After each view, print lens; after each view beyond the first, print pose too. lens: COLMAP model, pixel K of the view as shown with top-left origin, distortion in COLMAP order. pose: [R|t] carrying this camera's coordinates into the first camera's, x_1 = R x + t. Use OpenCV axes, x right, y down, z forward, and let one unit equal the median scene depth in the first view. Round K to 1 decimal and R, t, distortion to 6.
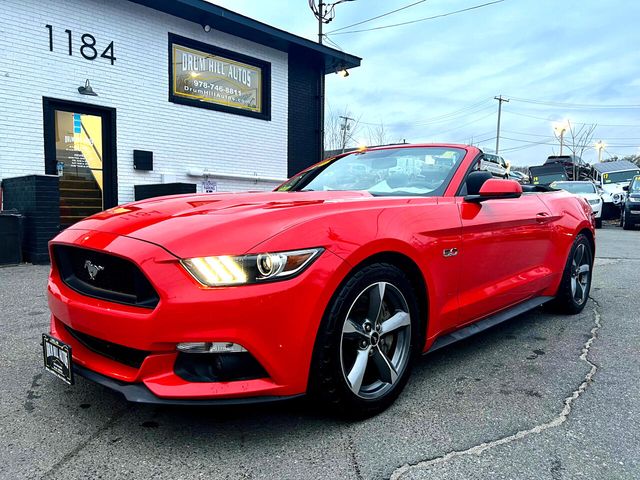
lens RADIAL K [[460.9, 0, 320.0], [0, 460.9, 240.0], [0, 0, 1]] dist [0.061330, -0.065962]
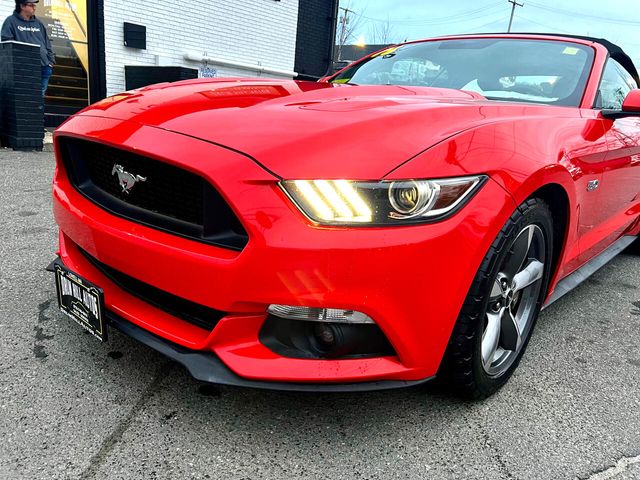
lens RADIAL K [[455.2, 0, 320.0], [0, 455.2, 240.0], [0, 0, 1]] dist [0.000330, -0.000782]
pose [[0.996378, 0.064025, 0.055955, -0.252811], [-0.074306, 0.975535, 0.206907, -0.009846], [-0.041338, -0.210316, 0.976759, 0.337725]]
